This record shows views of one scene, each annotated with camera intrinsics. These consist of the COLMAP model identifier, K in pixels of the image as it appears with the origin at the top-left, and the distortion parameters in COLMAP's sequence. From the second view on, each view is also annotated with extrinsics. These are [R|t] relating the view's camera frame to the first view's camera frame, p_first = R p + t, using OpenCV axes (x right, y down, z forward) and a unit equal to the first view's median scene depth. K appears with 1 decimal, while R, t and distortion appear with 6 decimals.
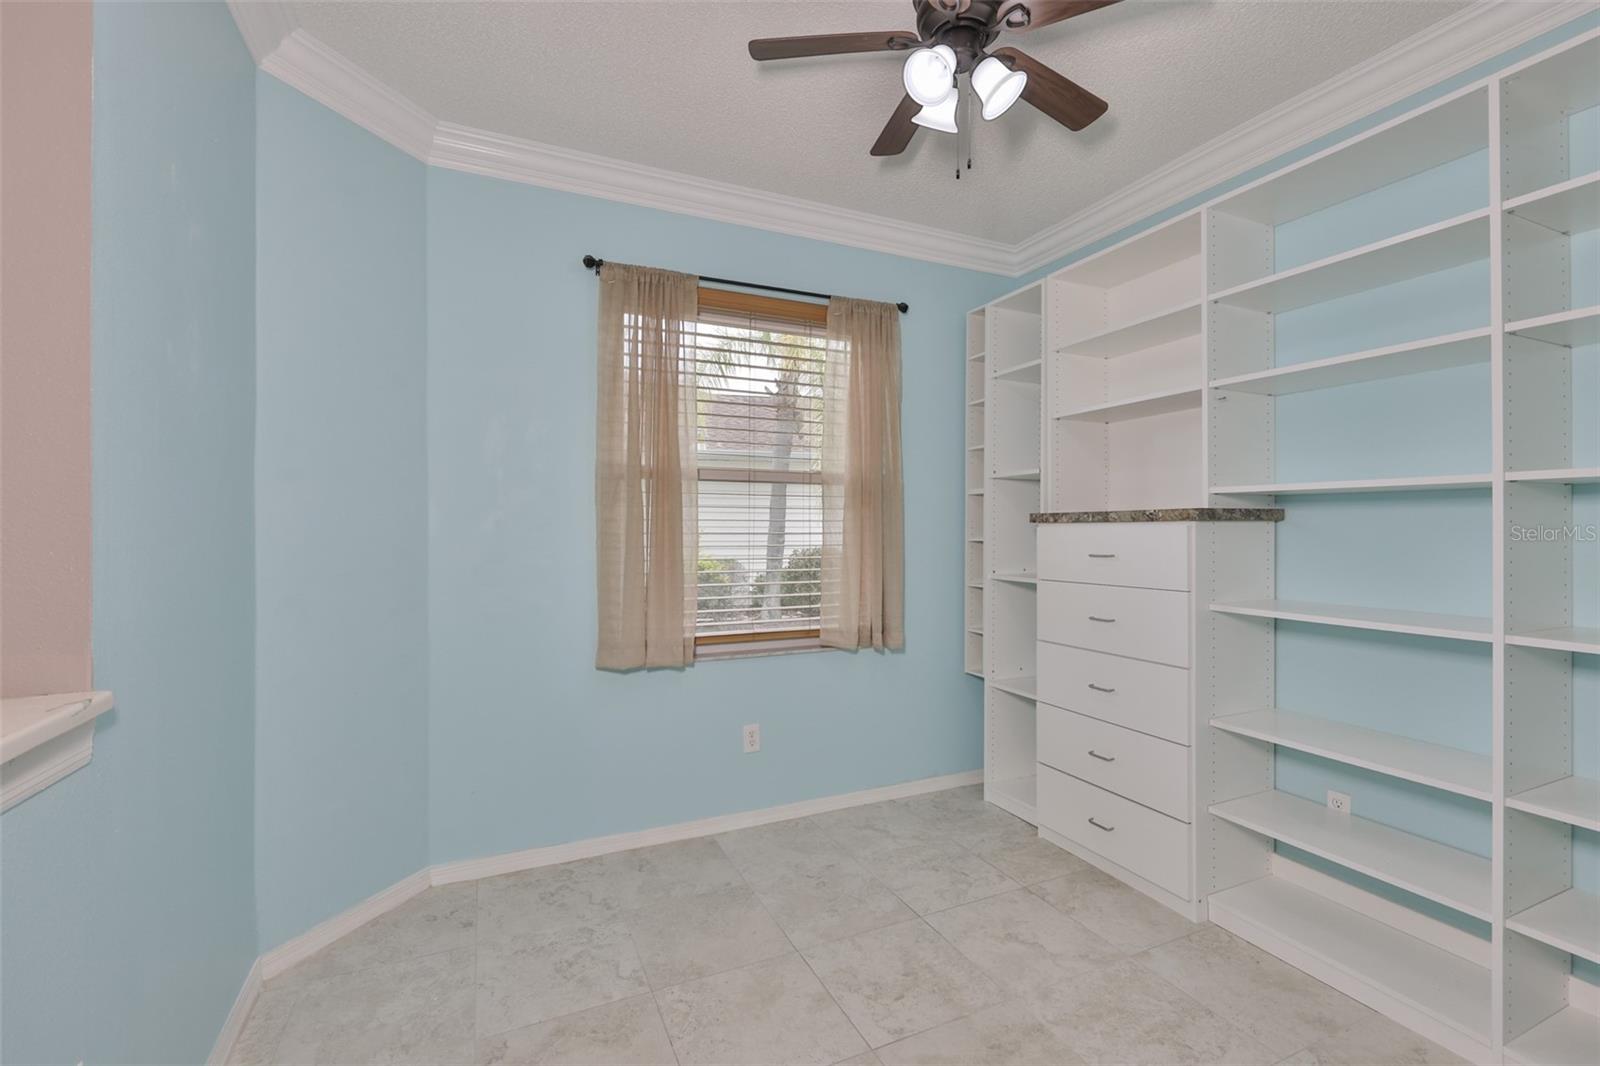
lens RADIAL K [[700.3, 0, 806.6], [0, 700.3, 520.7], [0, 0, 1]] dist [0.001016, -0.001120]
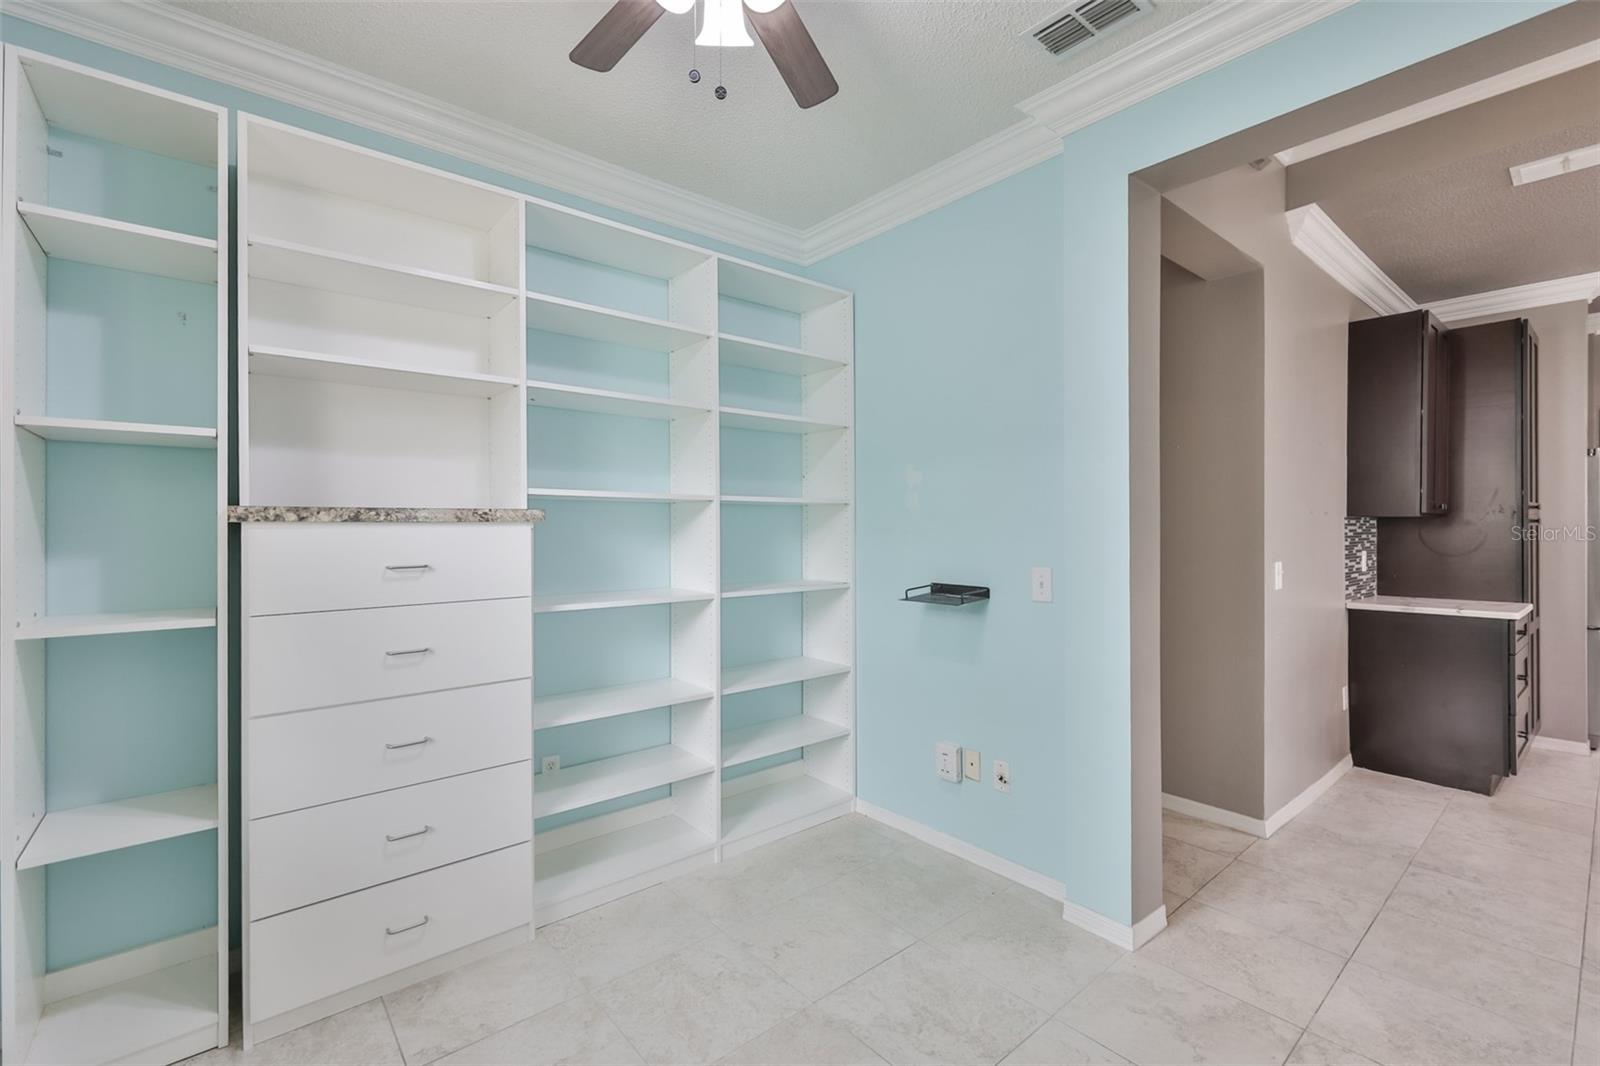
lens RADIAL K [[700.3, 0, 783.5], [0, 700.3, 535.1], [0, 0, 1]] dist [0.001016, -0.001120]
pose [[-0.258781, -0.004427, 0.965926, -0.420120], [-0.003596, 0.999987, 0.003619, 0.011841], [-0.965929, -0.002537, -0.258794, 0.834326]]
